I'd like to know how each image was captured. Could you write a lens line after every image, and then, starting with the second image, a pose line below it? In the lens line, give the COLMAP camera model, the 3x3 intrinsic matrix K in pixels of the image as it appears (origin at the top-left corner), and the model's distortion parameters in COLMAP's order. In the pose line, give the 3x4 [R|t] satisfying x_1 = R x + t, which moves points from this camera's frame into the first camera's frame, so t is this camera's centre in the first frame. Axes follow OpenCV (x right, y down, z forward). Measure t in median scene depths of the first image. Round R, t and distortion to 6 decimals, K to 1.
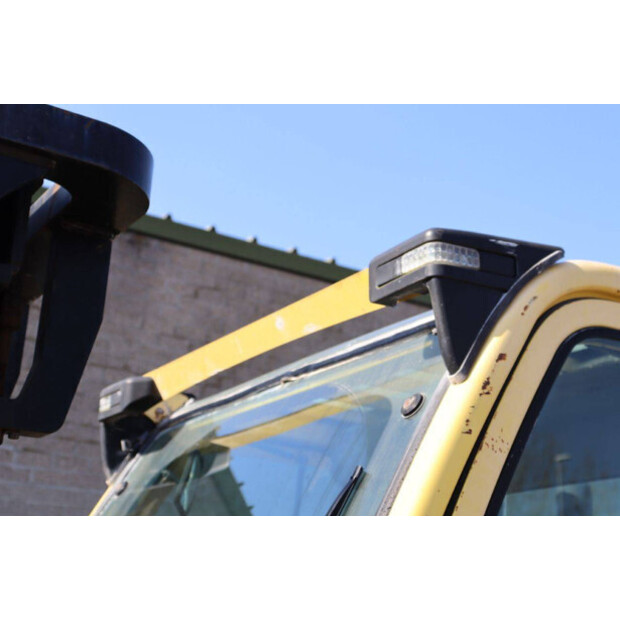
lens RADIAL K [[1106.3, 0, 308.7], [0, 1106.3, 310.1], [0, 0, 1]] dist [0.248020, 0.000000]
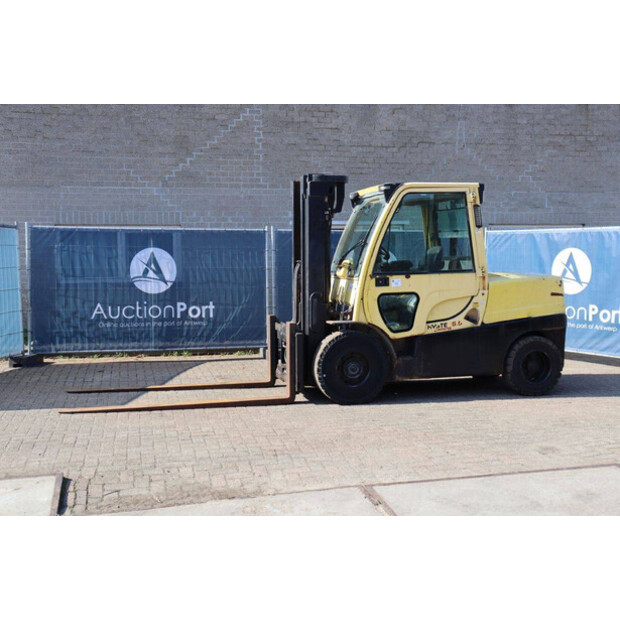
lens RADIAL K [[770.7, 0, 308.9], [0, 770.7, 302.1], [0, 0, 1]] dist [0.031029, 0.000000]
pose [[0.951926, -0.041579, -0.303493, 0.785822], [0.148031, 0.929822, 0.336925, -0.774661], [0.268185, -0.365654, 0.891277, -2.738047]]
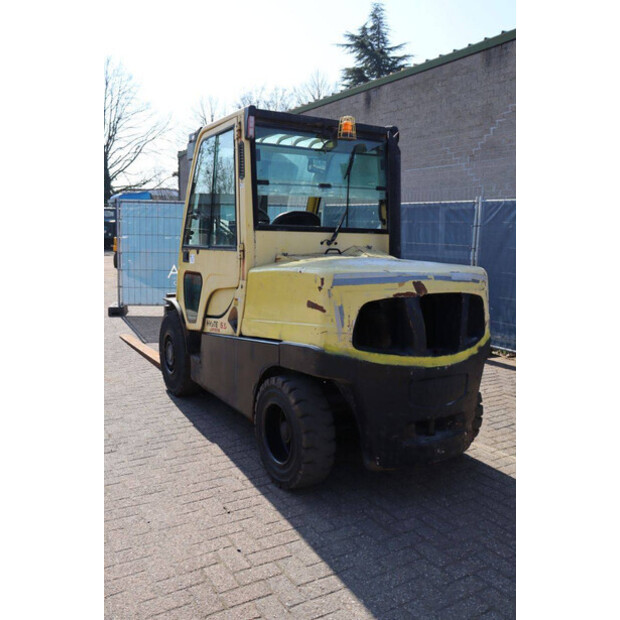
lens RADIAL K [[562.1, 0, 312.0], [0, 562.1, 312.6], [0, 0, 1]] dist [-0.083909, 0.000000]
pose [[-0.003956, 0.085680, -0.996315, 2.082627], [0.290539, 0.953442, 0.080839, 0.523674], [0.956855, -0.289149, -0.028665, 0.923349]]
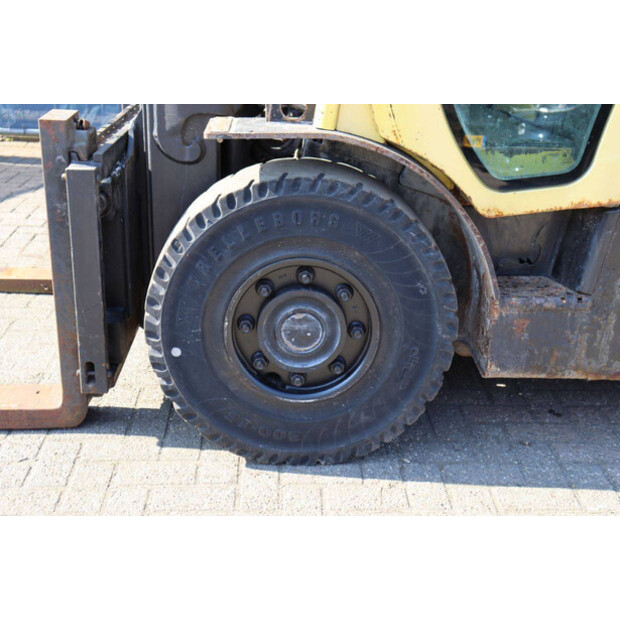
lens RADIAL K [[860.2, 0, 311.0], [0, 860.2, 305.2], [0, 0, 1]] dist [0.094659, 0.000000]
pose [[0.872373, 0.141599, -0.467885, 0.349618], [0.172388, 0.806529, 0.565503, 0.153652], [0.457437, -0.573987, 0.679184, -0.321085]]
